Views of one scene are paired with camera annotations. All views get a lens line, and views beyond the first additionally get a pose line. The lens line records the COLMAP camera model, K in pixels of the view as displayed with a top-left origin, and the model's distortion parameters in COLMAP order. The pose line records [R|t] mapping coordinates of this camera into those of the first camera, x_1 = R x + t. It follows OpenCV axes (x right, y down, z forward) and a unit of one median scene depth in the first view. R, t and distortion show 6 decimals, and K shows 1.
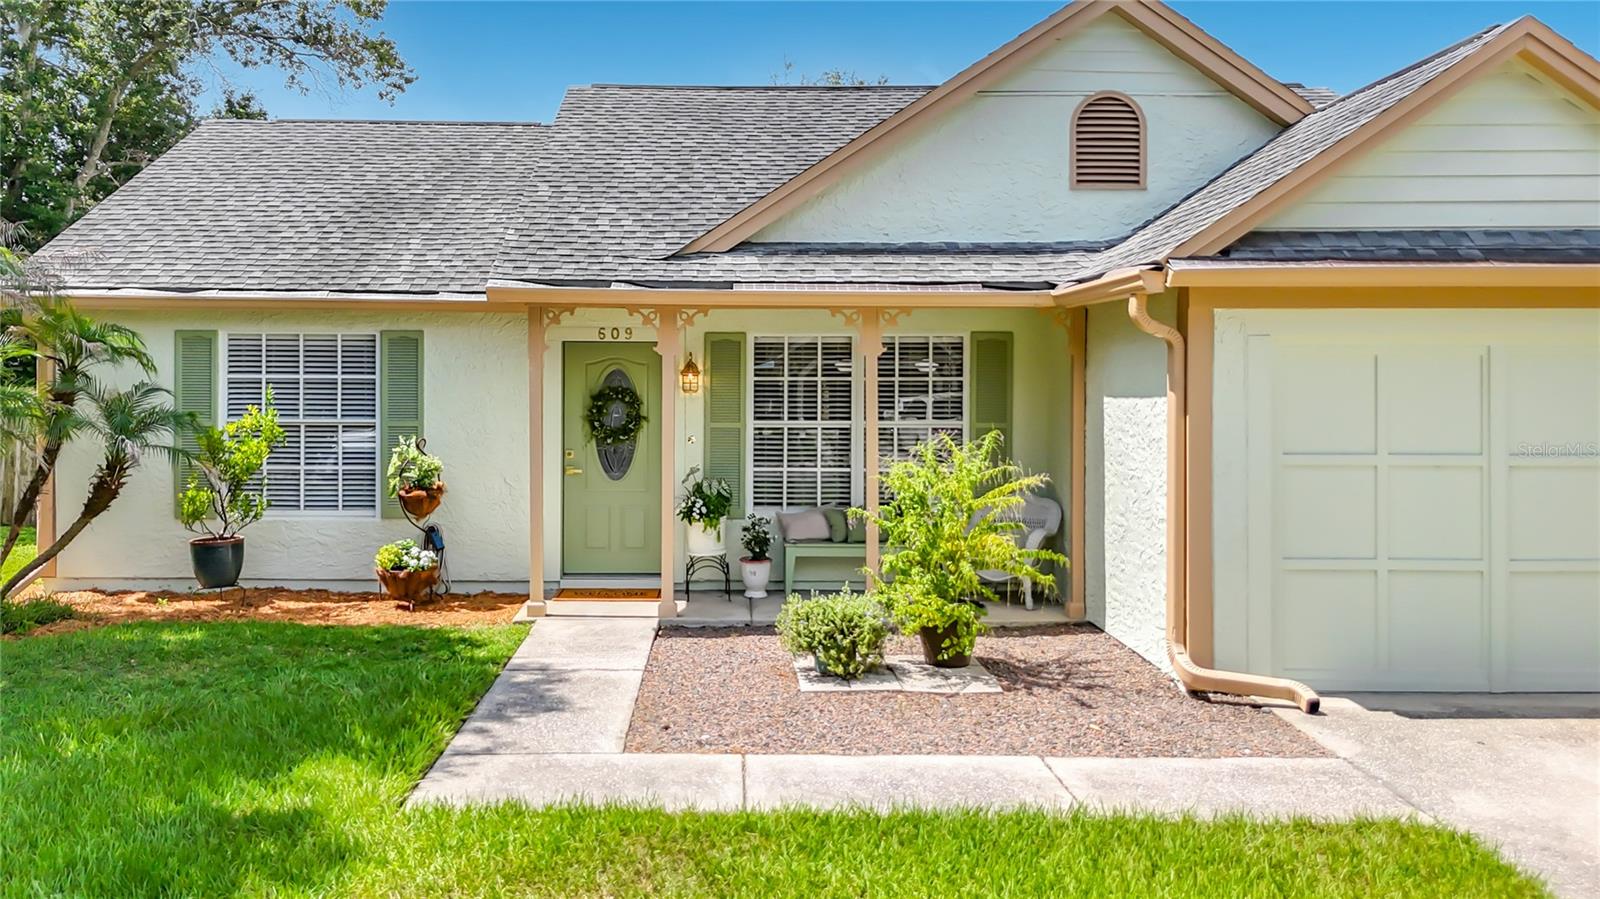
lens RADIAL K [[1254.8, 0, 707.6], [0, 1254.8, 449.5], [0, 0, 1]] dist [0.067124, -0.113003]
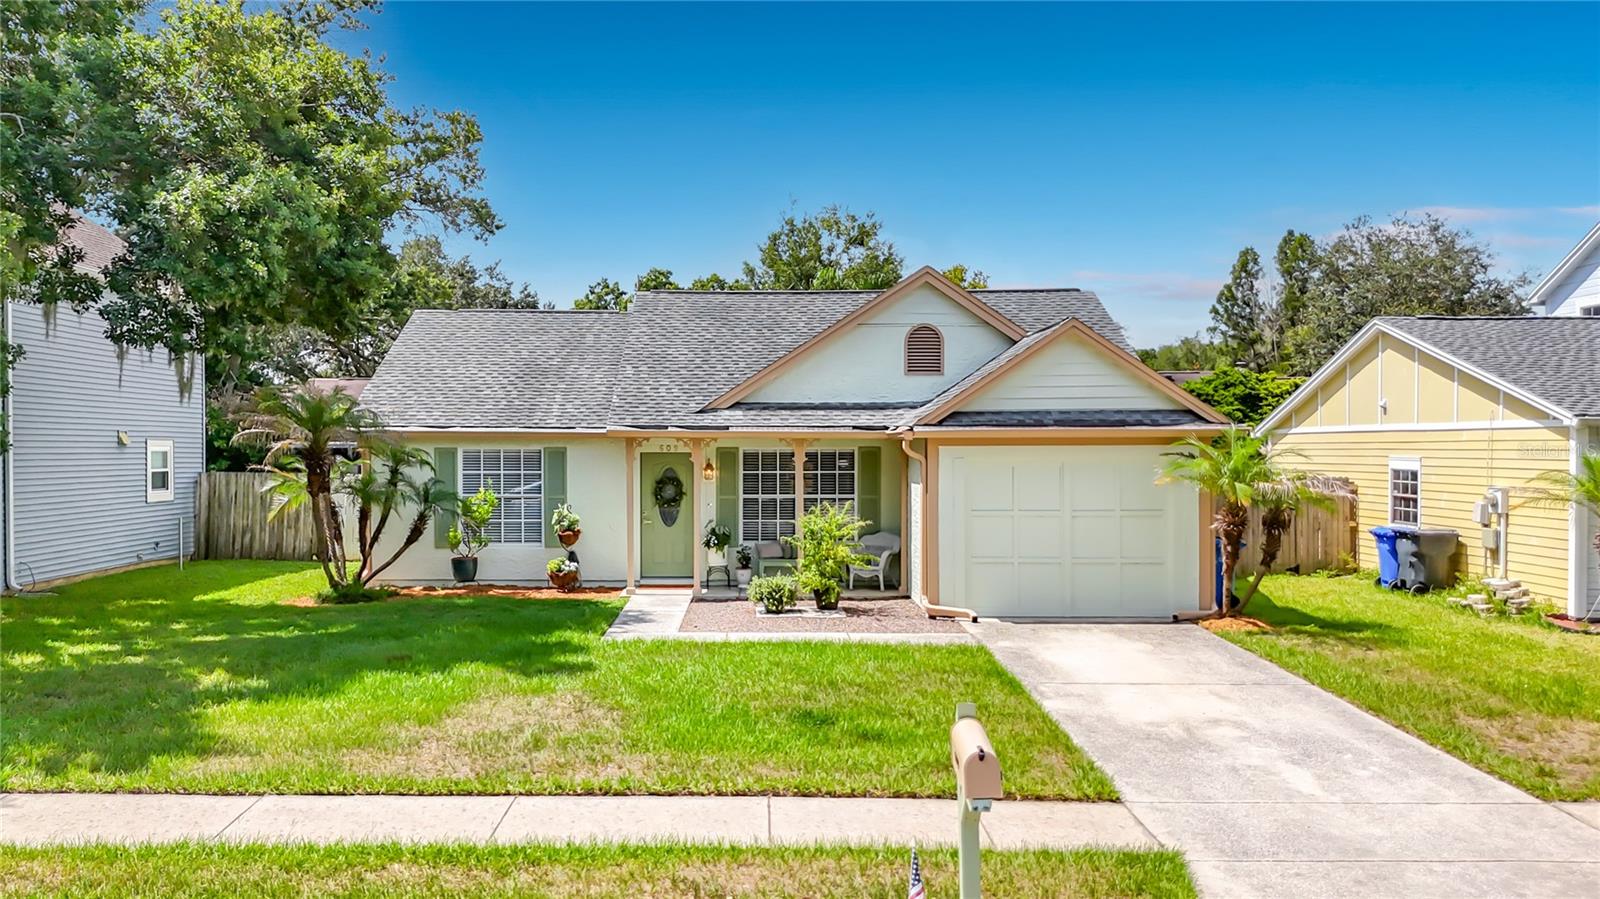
lens RADIAL K [[1218.5, 0, 738.8], [0, 1218.5, 514.0], [0, 0, 1]] dist [0.067527, -0.063291]
pose [[0.999993, -0.003811, -0.000489, 0.034574], [0.003811, 0.999992, 0.001072, 0.004415], [0.000485, -0.001073, 0.999999, -0.899078]]
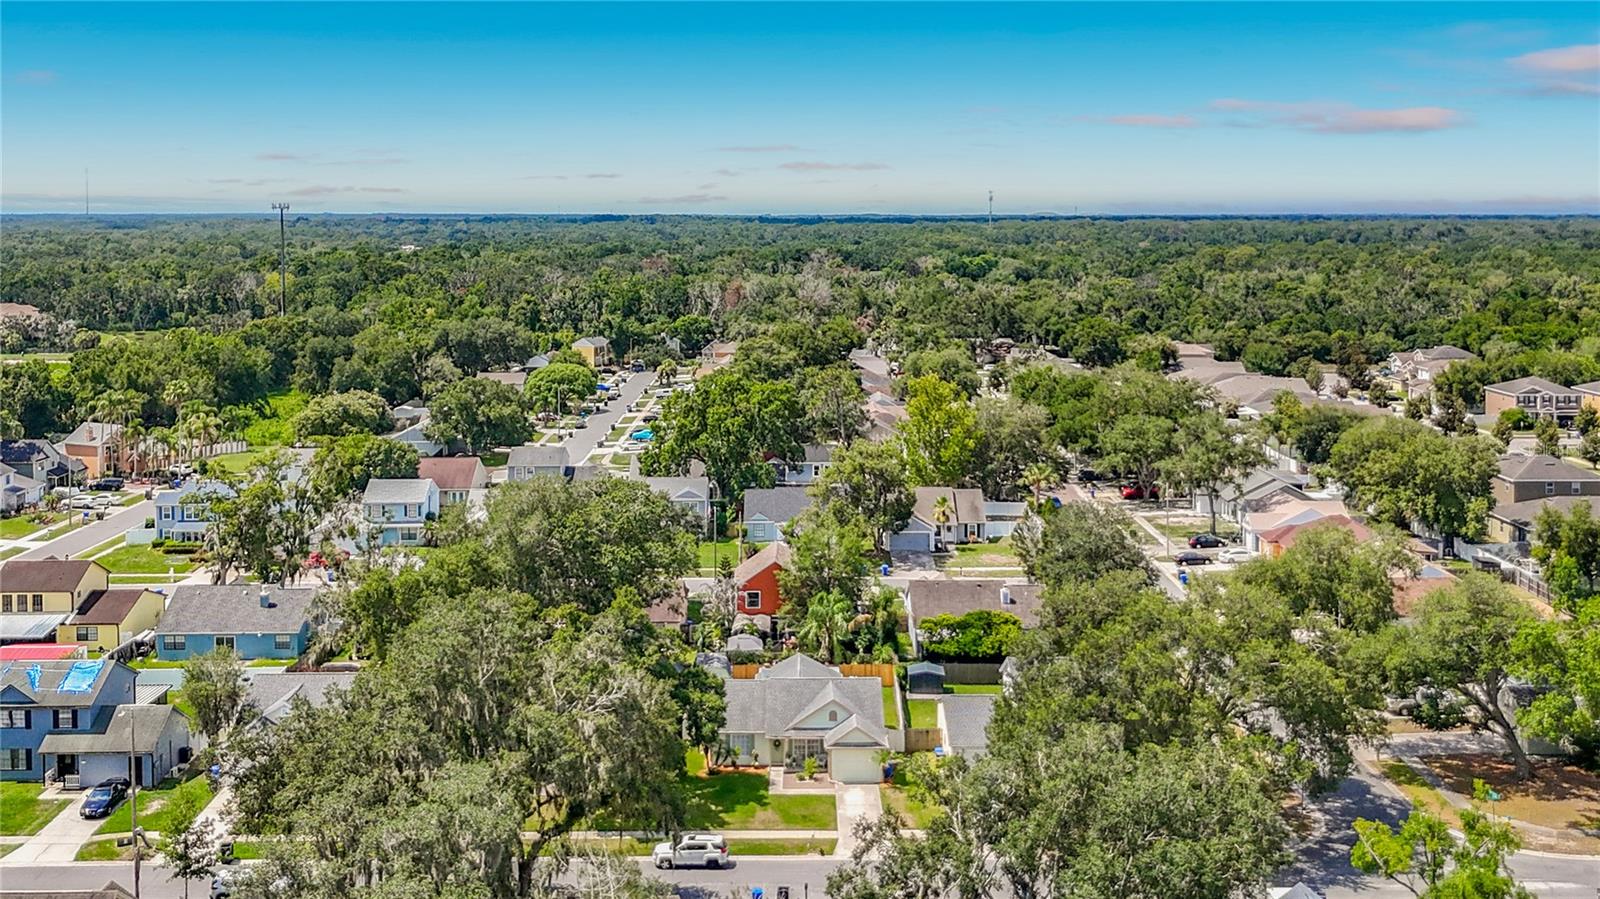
lens RADIAL K [[1218.7, 0, 808.2], [0, 1218.7, 424.0], [0, 0, 1]] dist [0.072733, -0.189047]
pose [[0.999734, -0.003817, 0.022756, -0.050721], [0.003142, 0.999557, 0.029613, -2.651750], [-0.022859, -0.029533, 0.999302, -7.841056]]
